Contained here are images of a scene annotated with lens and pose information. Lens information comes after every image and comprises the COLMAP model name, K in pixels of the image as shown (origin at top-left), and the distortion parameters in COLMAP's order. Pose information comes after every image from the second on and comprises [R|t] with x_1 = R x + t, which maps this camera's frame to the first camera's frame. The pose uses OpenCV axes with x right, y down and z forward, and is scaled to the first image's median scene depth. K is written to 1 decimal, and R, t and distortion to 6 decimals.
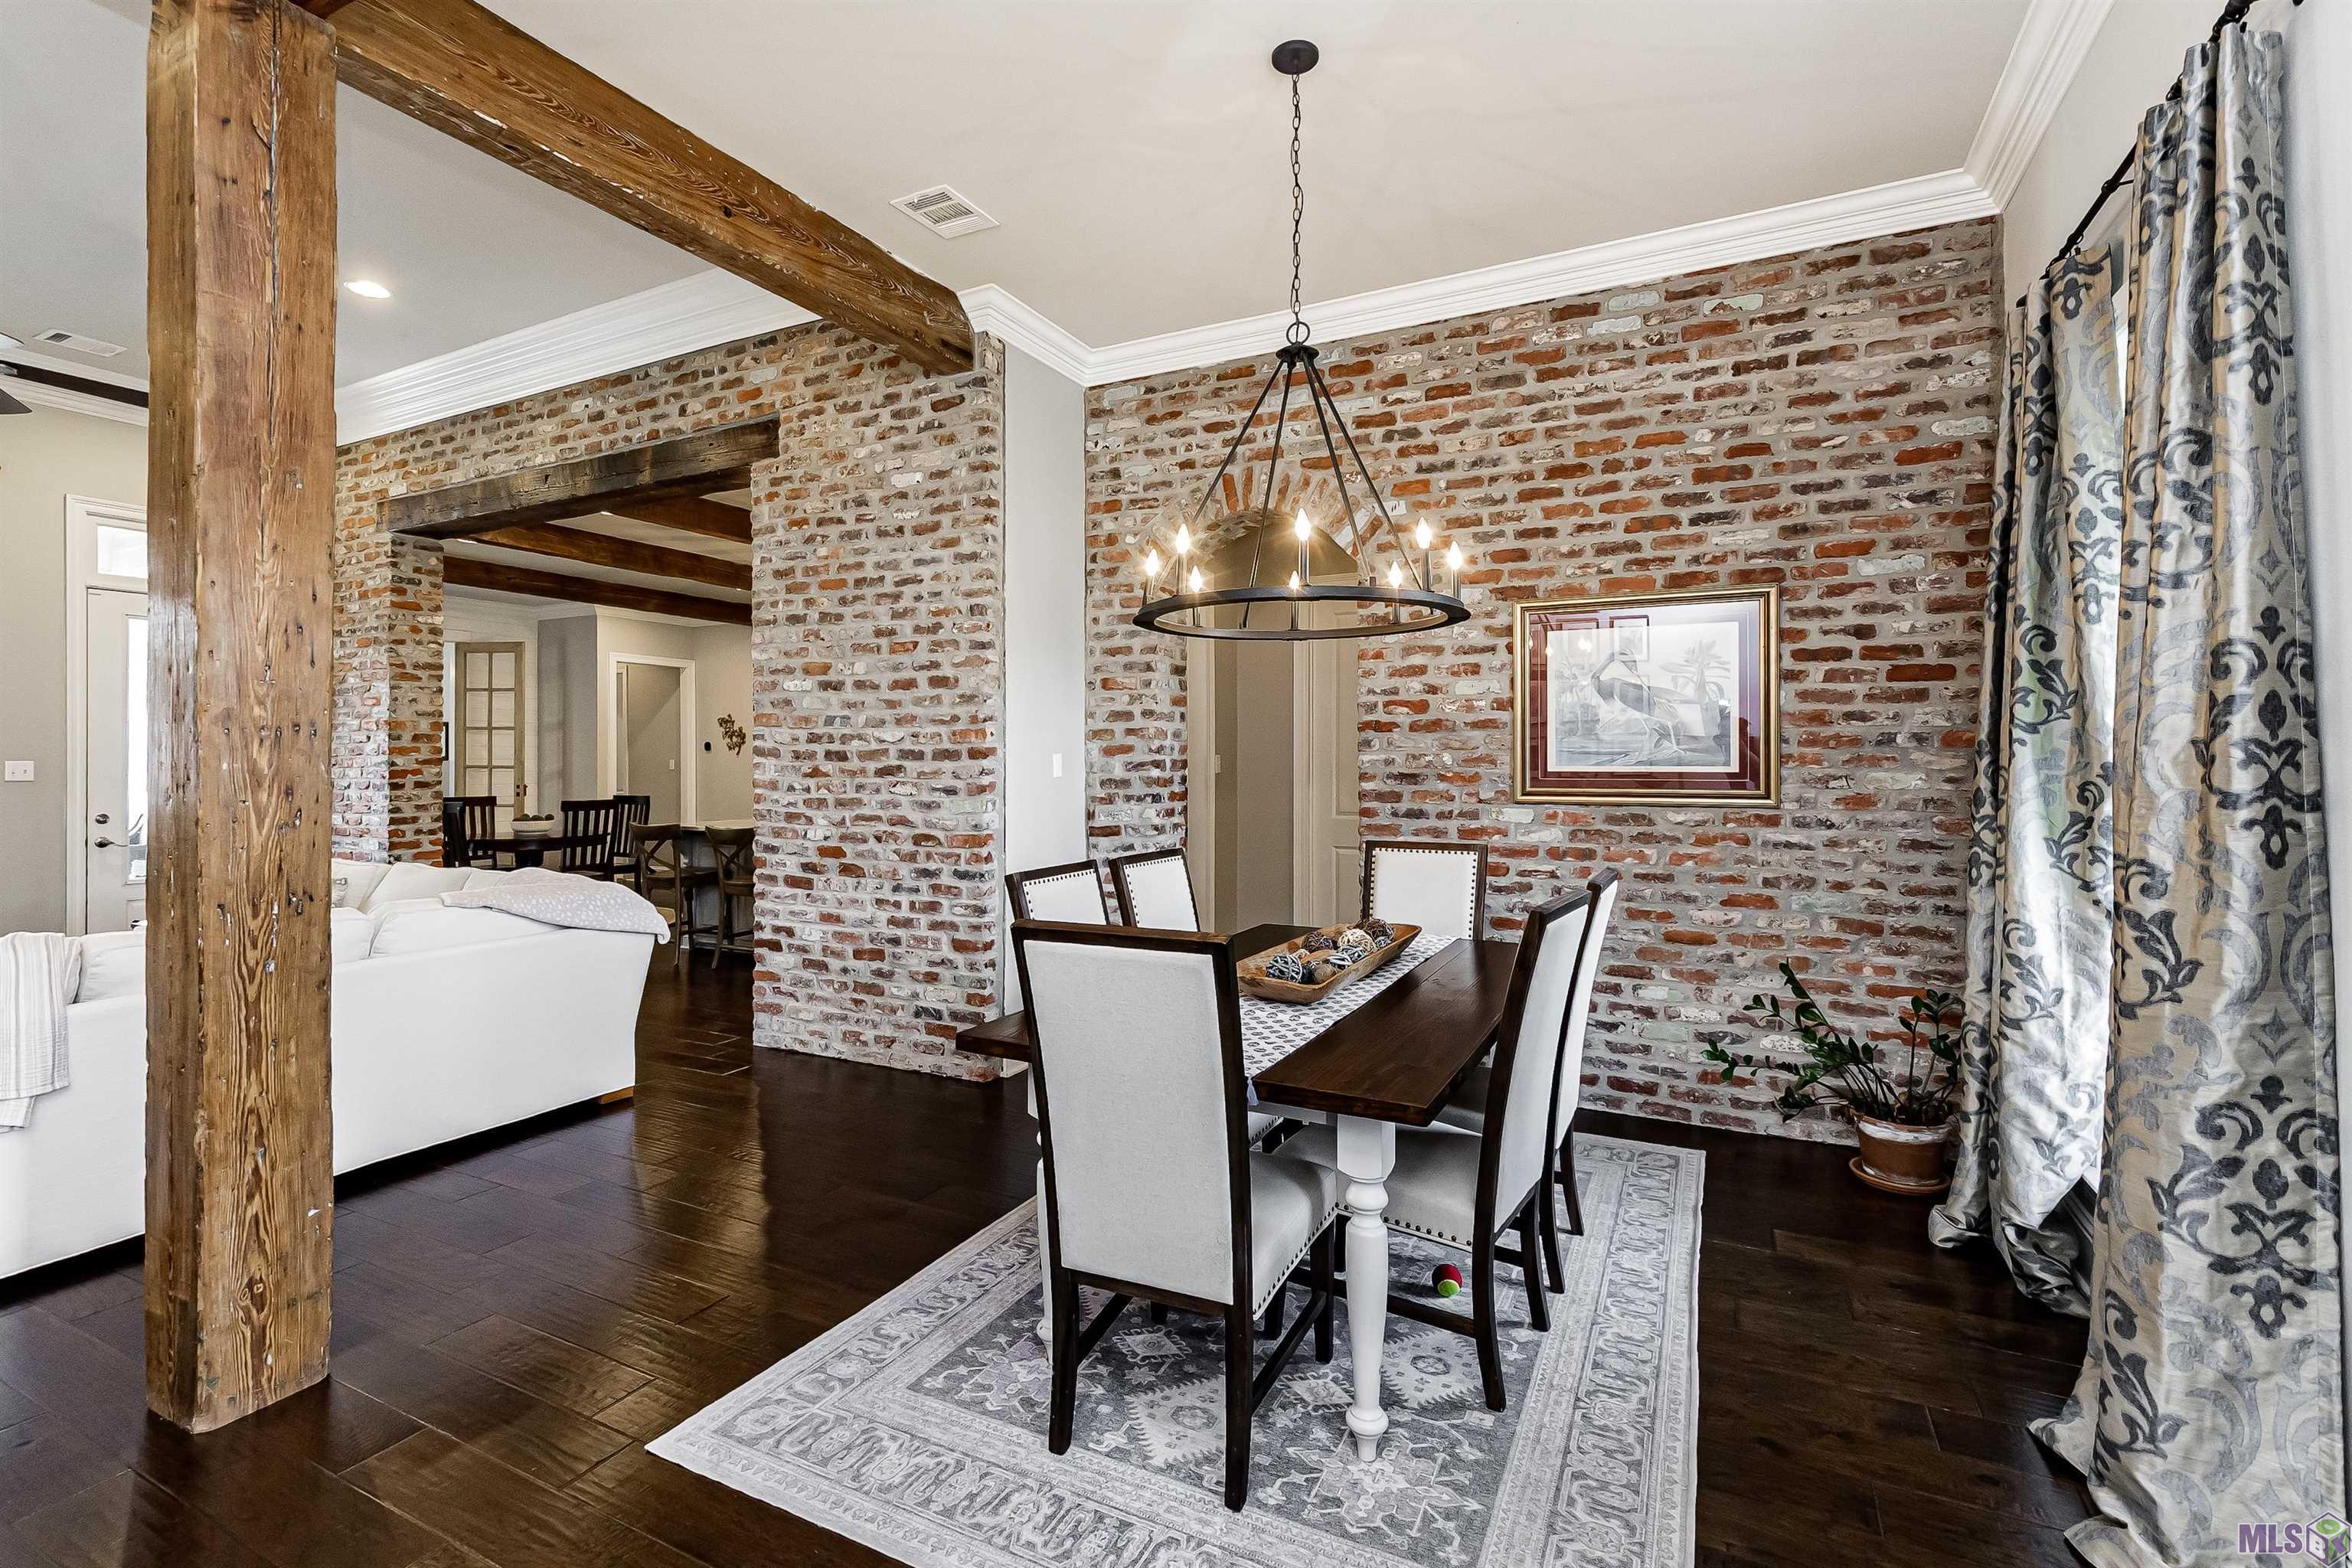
lens RADIAL K [[1072.0, 0, 1176.0], [0, 1072.0, 784.0], [0, 0, 1]] dist [0.001070, -0.012594]
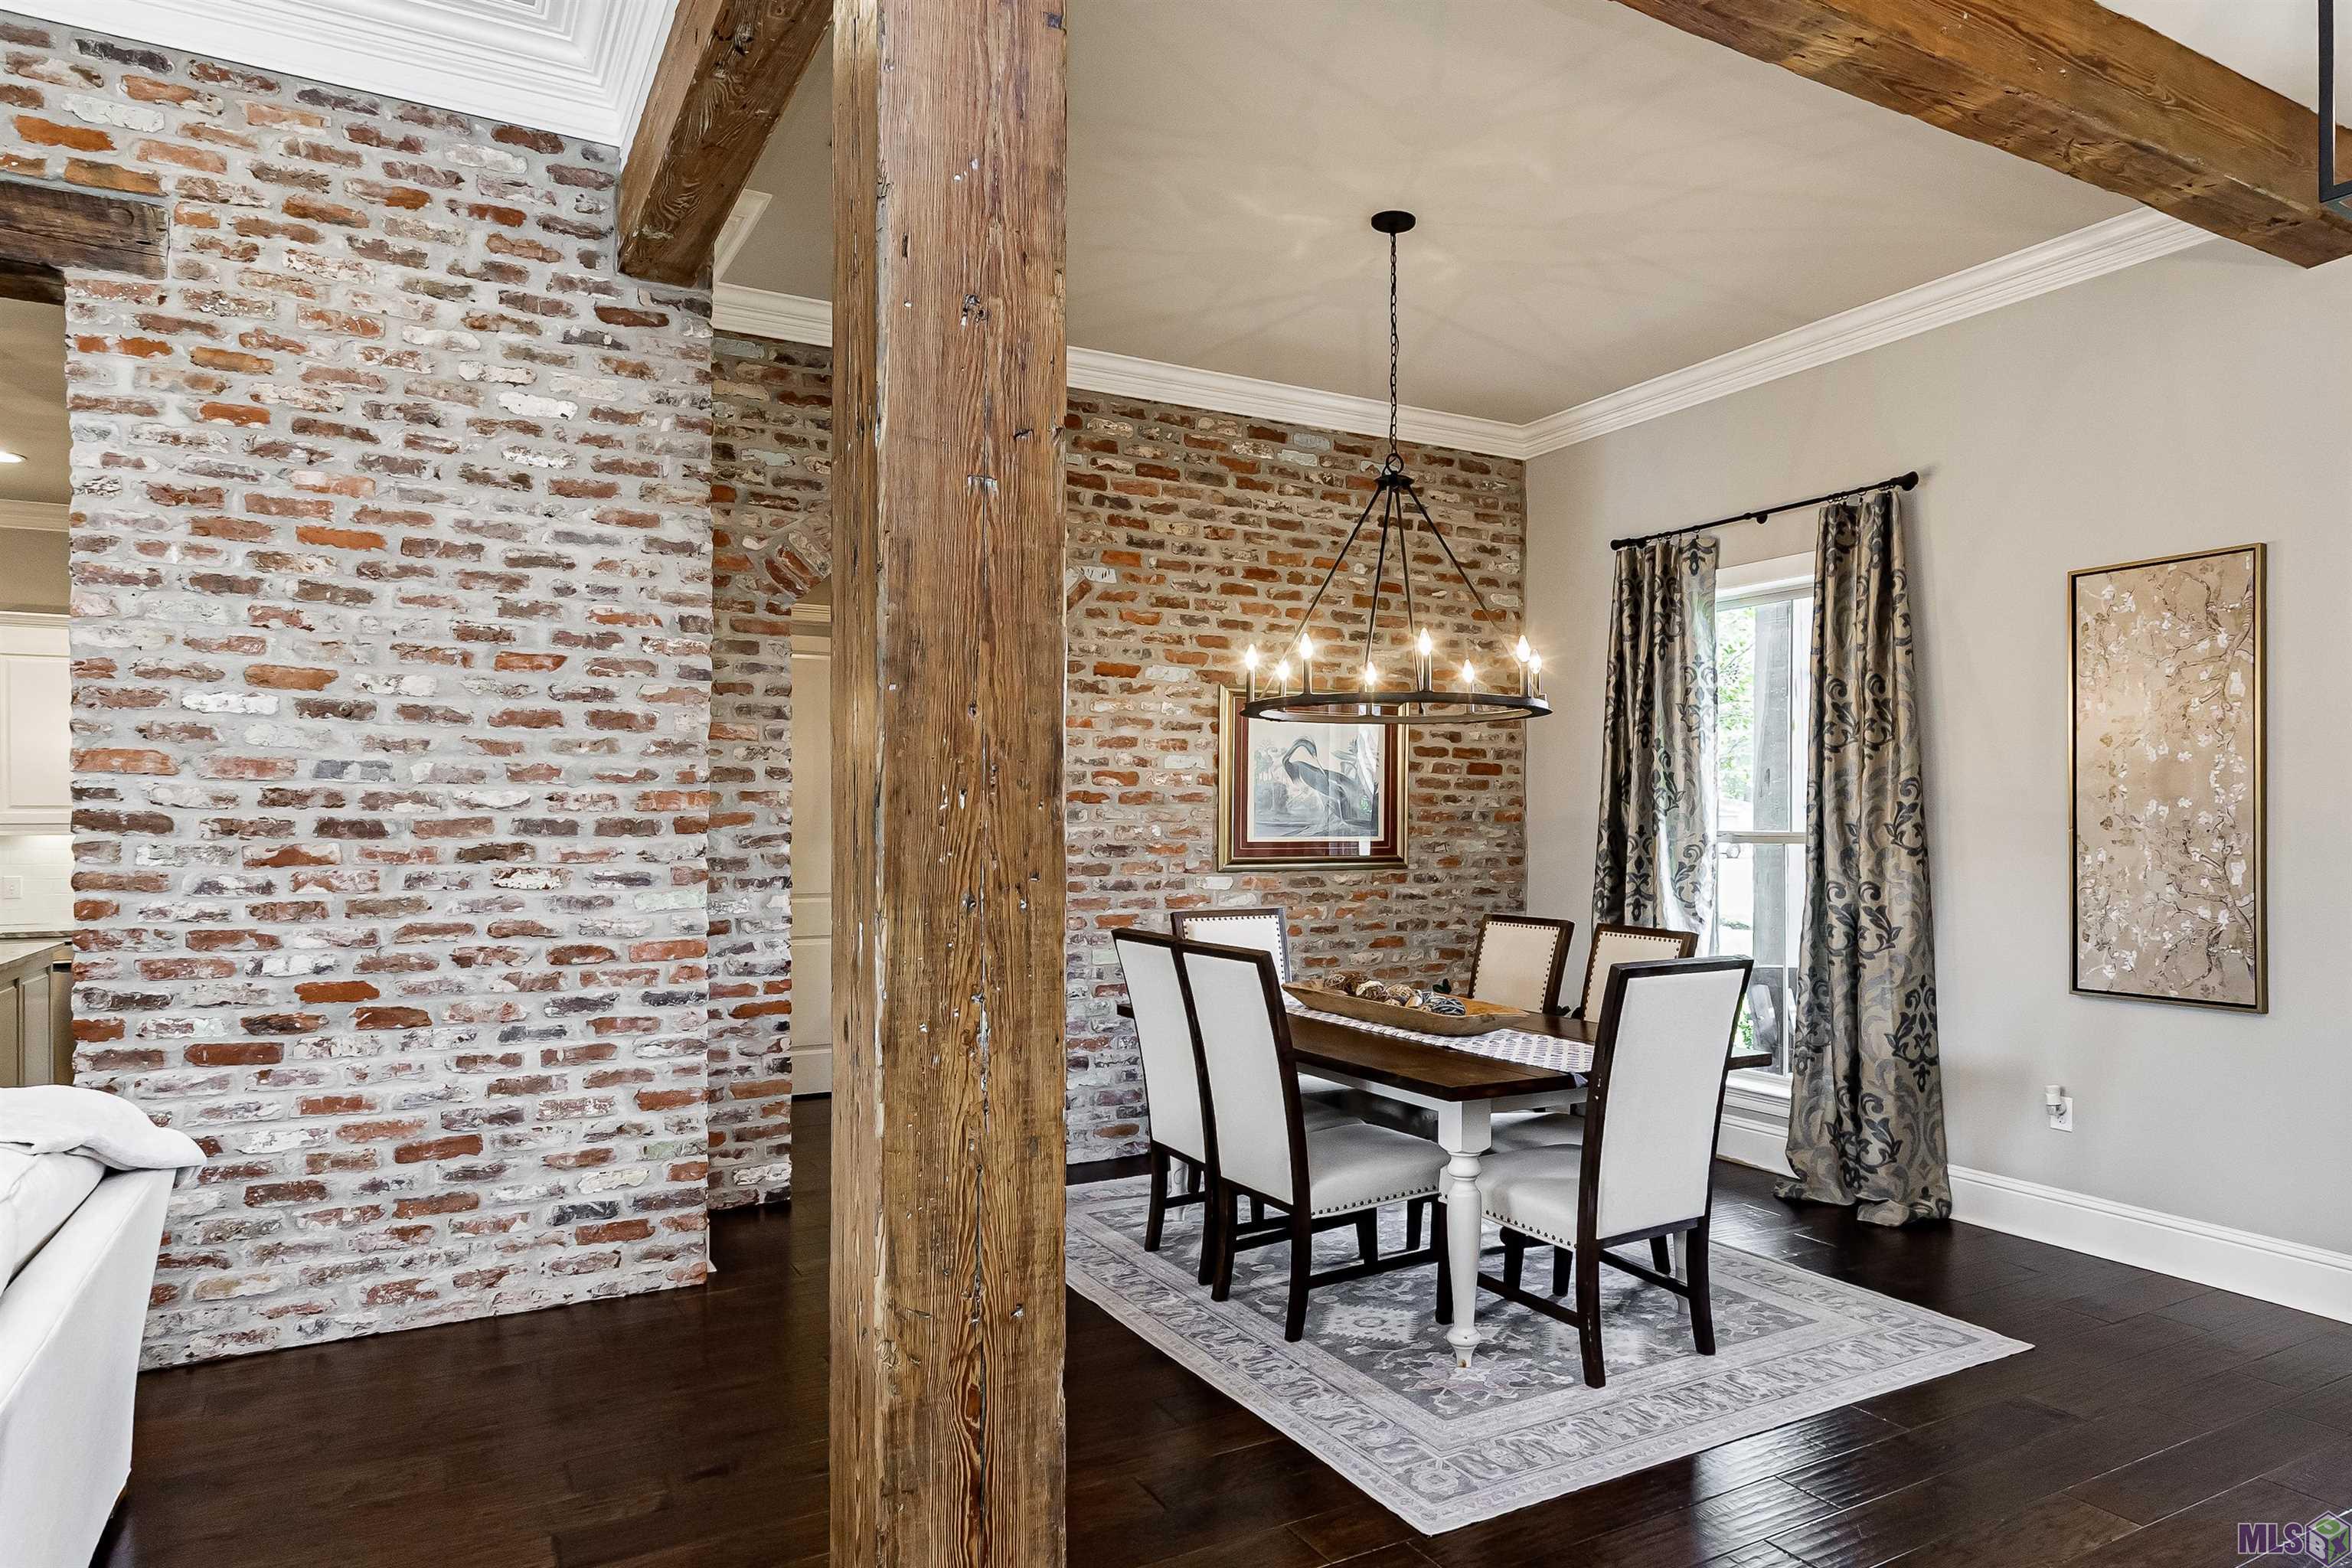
lens RADIAL K [[1397.8, 0, 1176.8], [0, 1397.8, 862.9], [0, 0, 1]] dist [-0.002083, -0.014545]
pose [[0.569445, -0.023240, 0.821701, -0.813010], [0.018929, 0.999706, 0.015156, -0.012322], [-0.821812, 0.006923, 0.569717, 0.218393]]
